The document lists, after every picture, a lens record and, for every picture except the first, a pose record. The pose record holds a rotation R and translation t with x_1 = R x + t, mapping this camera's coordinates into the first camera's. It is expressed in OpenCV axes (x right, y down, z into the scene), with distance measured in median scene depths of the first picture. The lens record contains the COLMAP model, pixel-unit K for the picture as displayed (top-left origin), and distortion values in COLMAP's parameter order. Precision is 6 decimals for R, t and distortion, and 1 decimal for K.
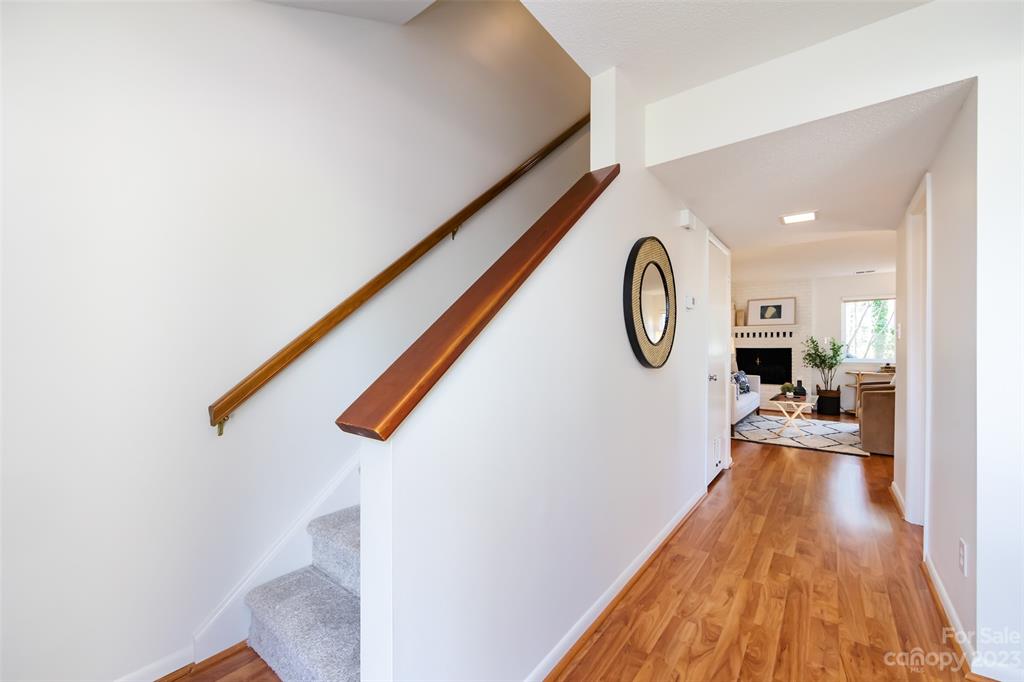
lens RADIAL K [[406.2, 0, 517.9], [0, 406.2, 343.2], [0, 0, 1]] dist [-0.001883, -0.001670]
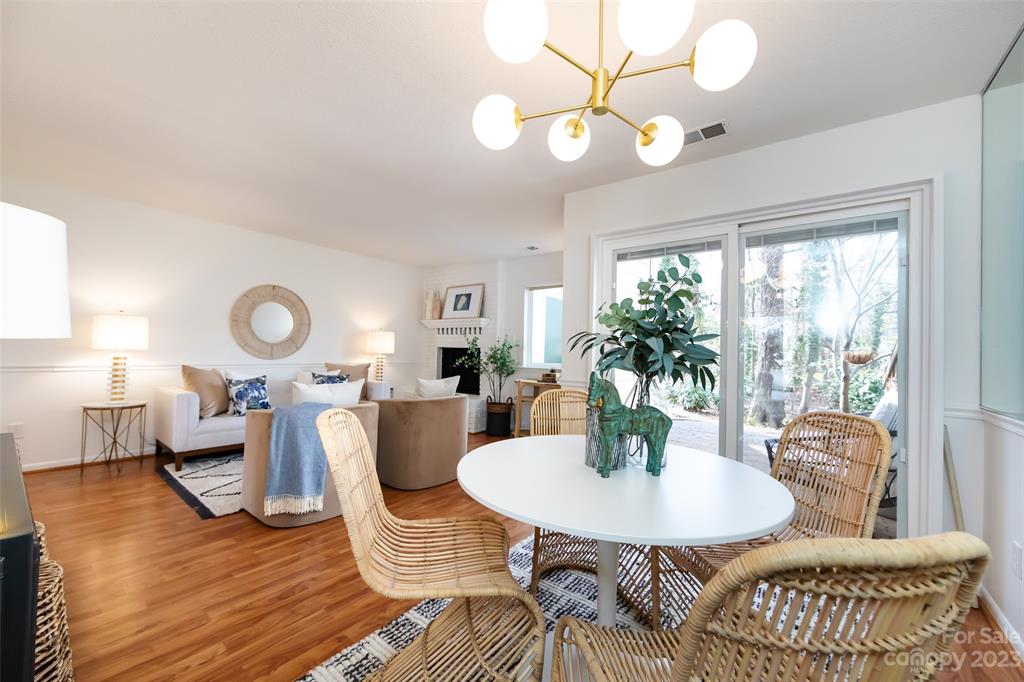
lens RADIAL K [[406.2, 0, 505.1], [0, 406.2, 341.6], [0, 0, 1]] dist [-0.001883, -0.001670]
pose [[0.999568, 0.022831, -0.018492, 1.054780], [-0.023051, 0.999665, -0.011745, 0.010634], [0.018218, 0.012166, 0.999760, 0.311098]]
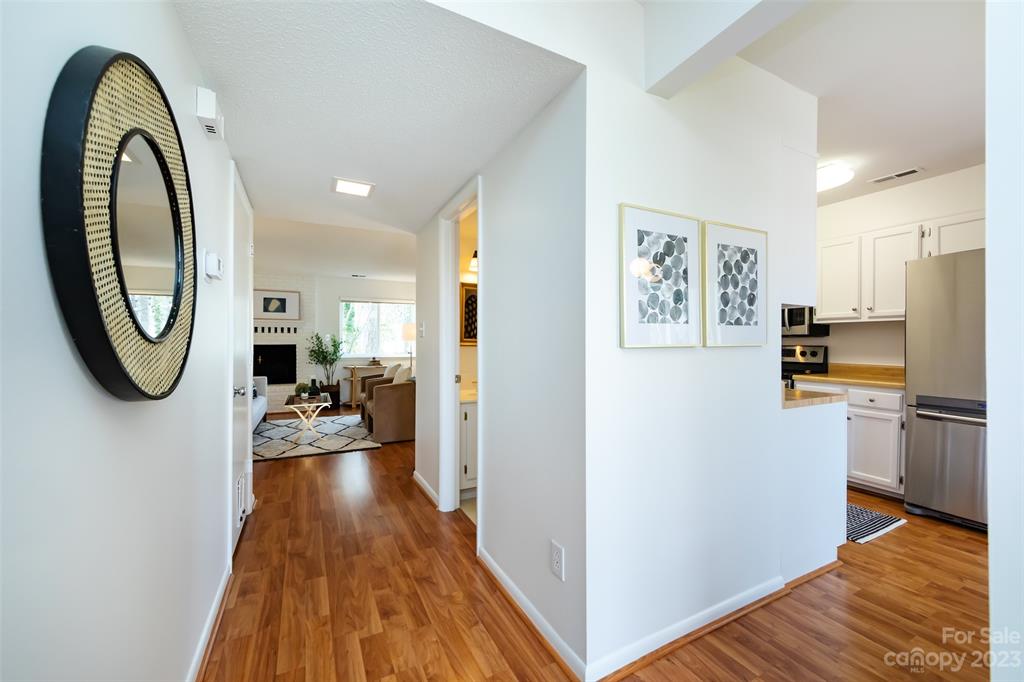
lens RADIAL K [[406.2, 0, 513.0], [0, 406.2, 345.5], [0, 0, 1]] dist [-0.001883, -0.001670]
pose [[0.431008, -0.004667, 0.902336, 0.045585], [-0.009199, 0.999912, 0.009566, 0.000207], [-0.902301, -0.012423, 0.430927, 0.179996]]
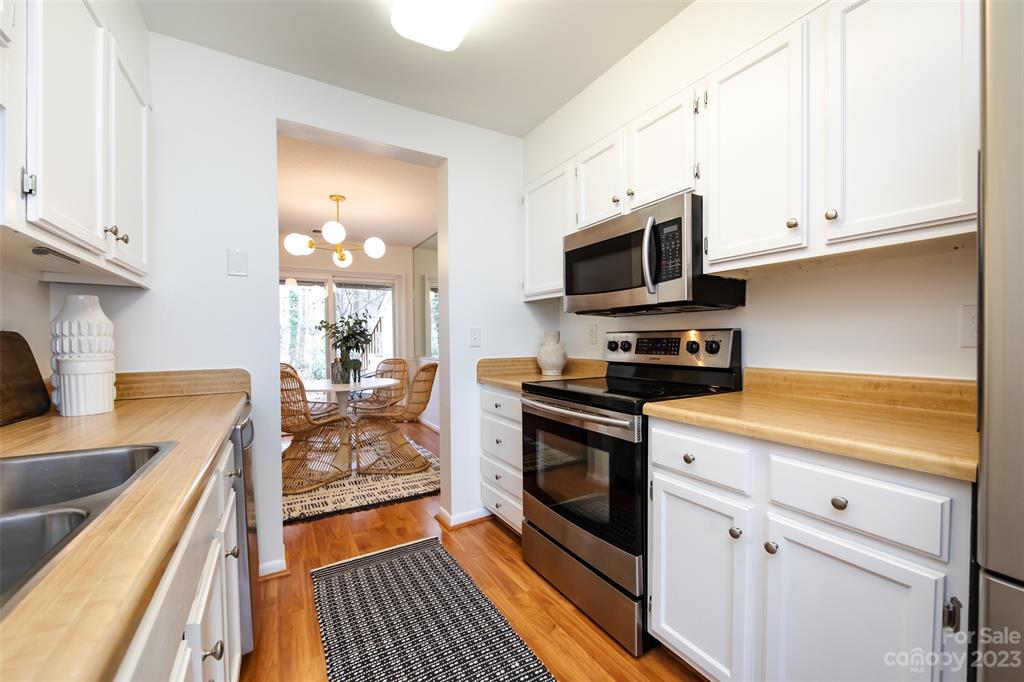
lens RADIAL K [[406.2, 0, 517.1], [0, 406.2, 345.5], [0, 0, 1]] dist [-0.001883, -0.001670]
pose [[0.377878, -0.018716, 0.925666, 0.587648], [0.004390, 0.999821, 0.018423, 0.009131], [-0.925845, -0.002899, 0.377892, 0.025500]]
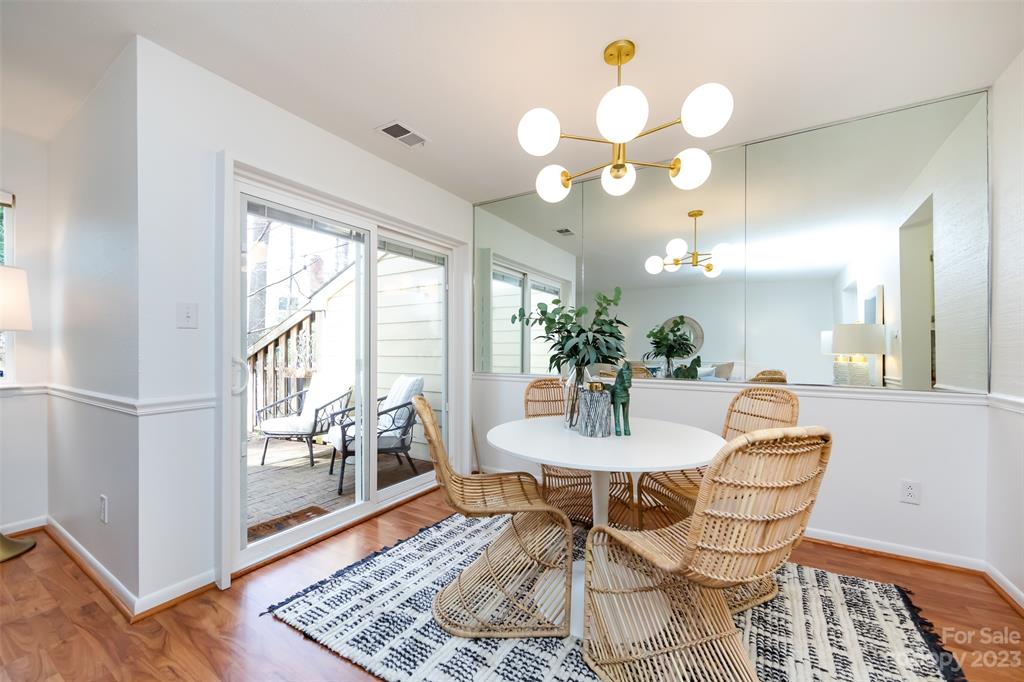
lens RADIAL K [[406.2, 0, 510.6], [0, 406.2, 348.7], [0, 0, 1]] dist [-0.001883, -0.001670]
pose [[-0.071674, -0.001667, 0.997427, 0.785645], [-0.006072, 0.999981, 0.001235, 0.014898], [-0.997410, -0.005968, -0.071683, 0.668922]]
